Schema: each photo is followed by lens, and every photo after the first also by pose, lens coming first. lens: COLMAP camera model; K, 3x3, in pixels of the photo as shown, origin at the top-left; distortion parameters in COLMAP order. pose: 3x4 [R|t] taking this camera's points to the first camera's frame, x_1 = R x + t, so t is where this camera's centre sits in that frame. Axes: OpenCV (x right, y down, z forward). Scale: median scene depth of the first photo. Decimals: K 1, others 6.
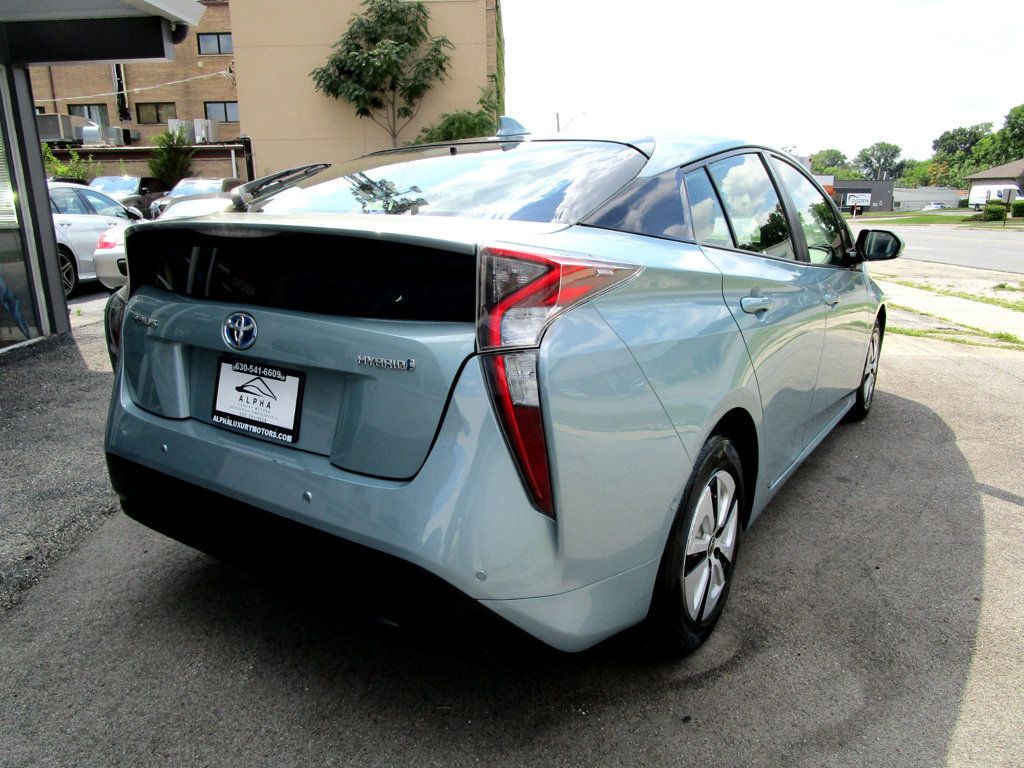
lens RADIAL K [[733.7, 0, 501.4], [0, 733.7, 388.1], [0, 0, 1]] dist [-0.032945, 0.014495]
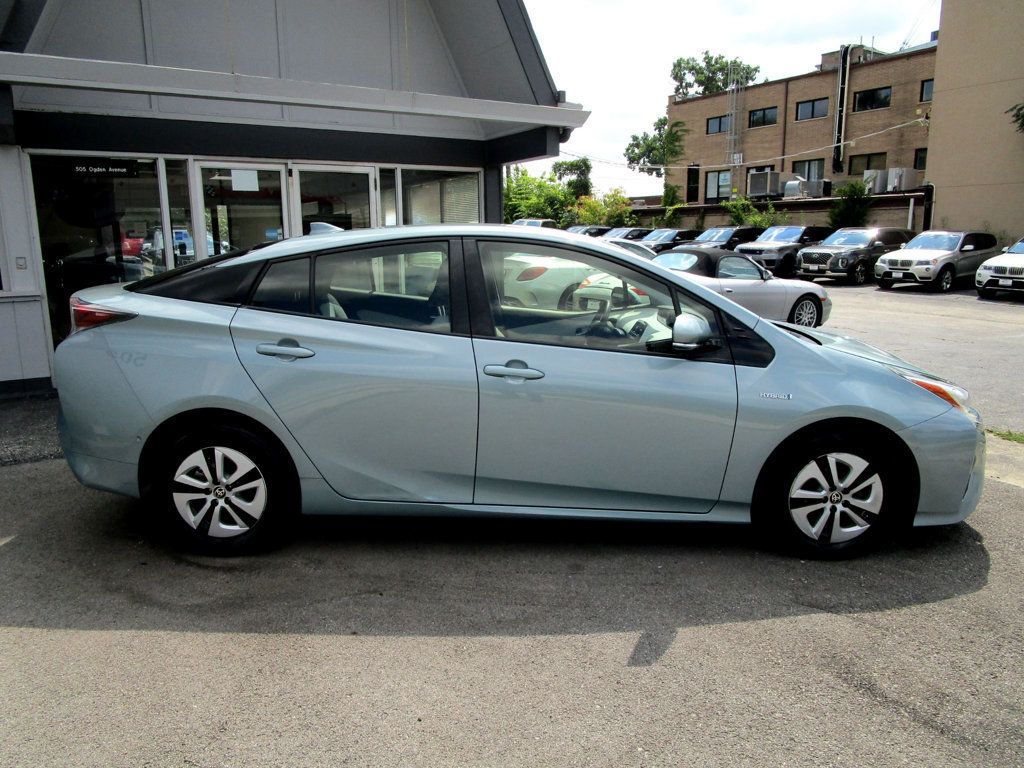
lens RADIAL K [[733.7, 0, 512.8], [0, 733.7, 390.4], [0, 0, 1]] dist [-0.032945, 0.014495]
pose [[0.572171, 0.169509, -0.802426, 0.143909], [-0.212379, 0.975657, 0.054667, -0.017334], [0.792159, 0.139140, 0.594243, 0.039592]]
